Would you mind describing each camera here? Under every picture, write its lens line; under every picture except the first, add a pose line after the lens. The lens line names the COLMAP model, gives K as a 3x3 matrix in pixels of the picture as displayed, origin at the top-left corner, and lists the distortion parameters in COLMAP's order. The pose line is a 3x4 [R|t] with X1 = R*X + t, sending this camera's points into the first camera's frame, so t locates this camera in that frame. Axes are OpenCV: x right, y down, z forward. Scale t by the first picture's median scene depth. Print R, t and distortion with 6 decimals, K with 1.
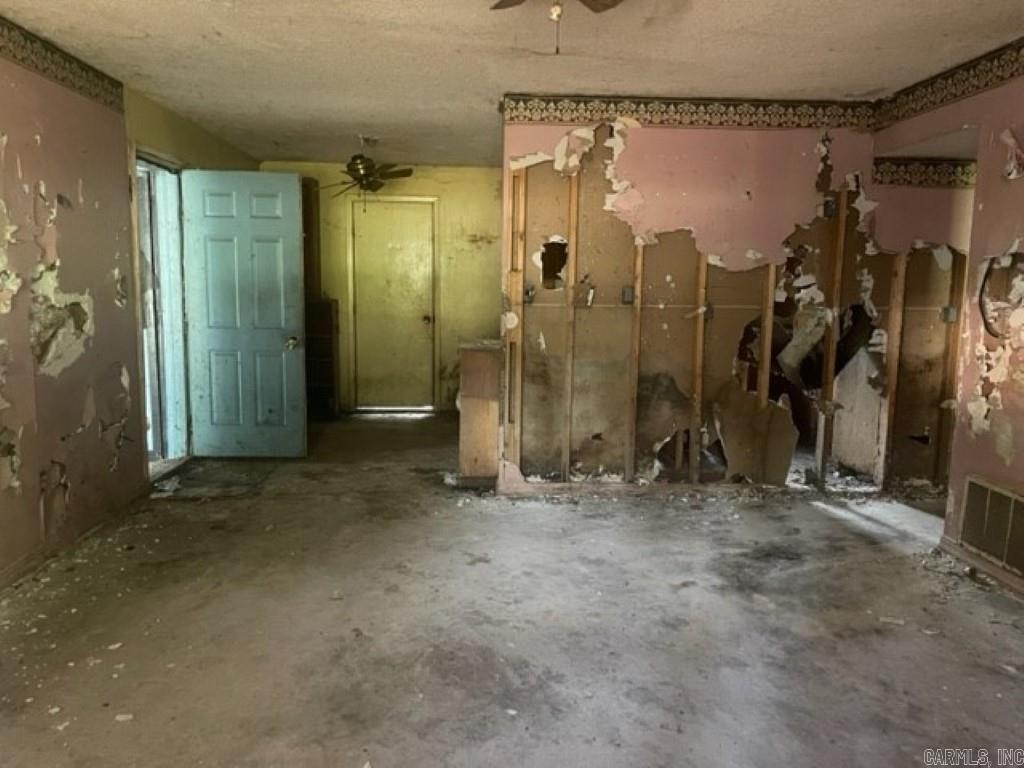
lens RADIAL K [[774.3, 0, 511.8], [0, 774.3, 383.3], [0, 0, 1]] dist [0.053952, -0.085138]
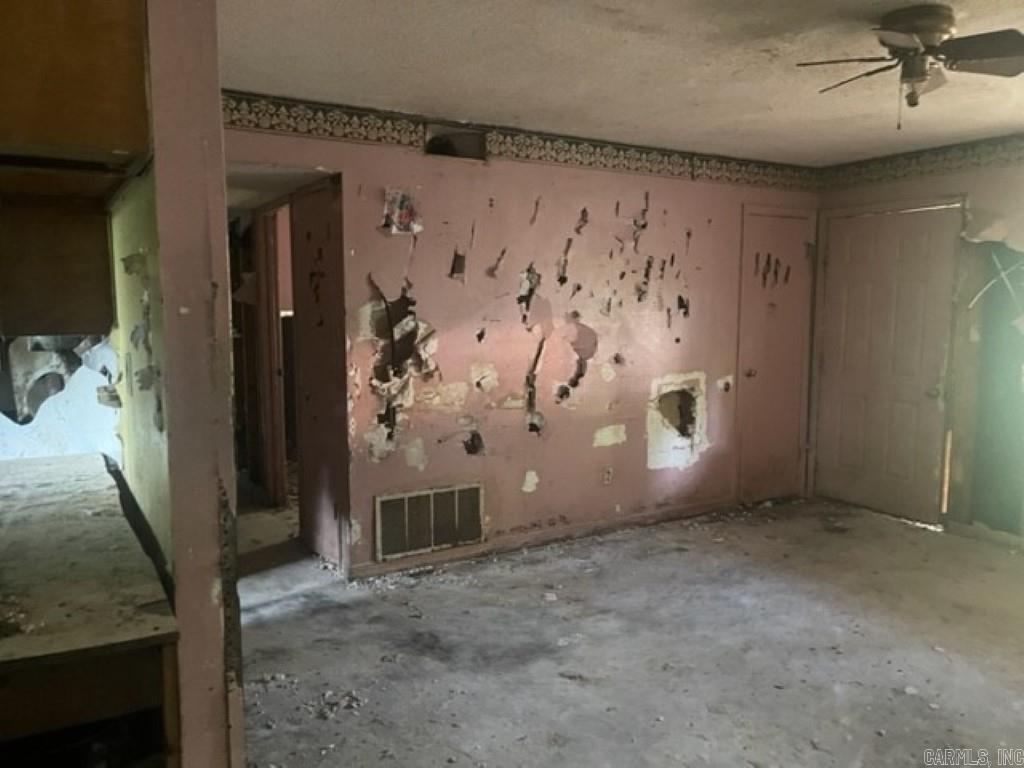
lens RADIAL K [[774.3, 0, 515.1], [0, 774.3, 381.4], [0, 0, 1]] dist [0.053952, -0.085138]
pose [[-0.460325, -0.110087, 0.880898, -0.457192], [0.108835, 0.977798, 0.179070, -0.219800], [-0.881054, 0.178303, -0.438123, 1.302763]]
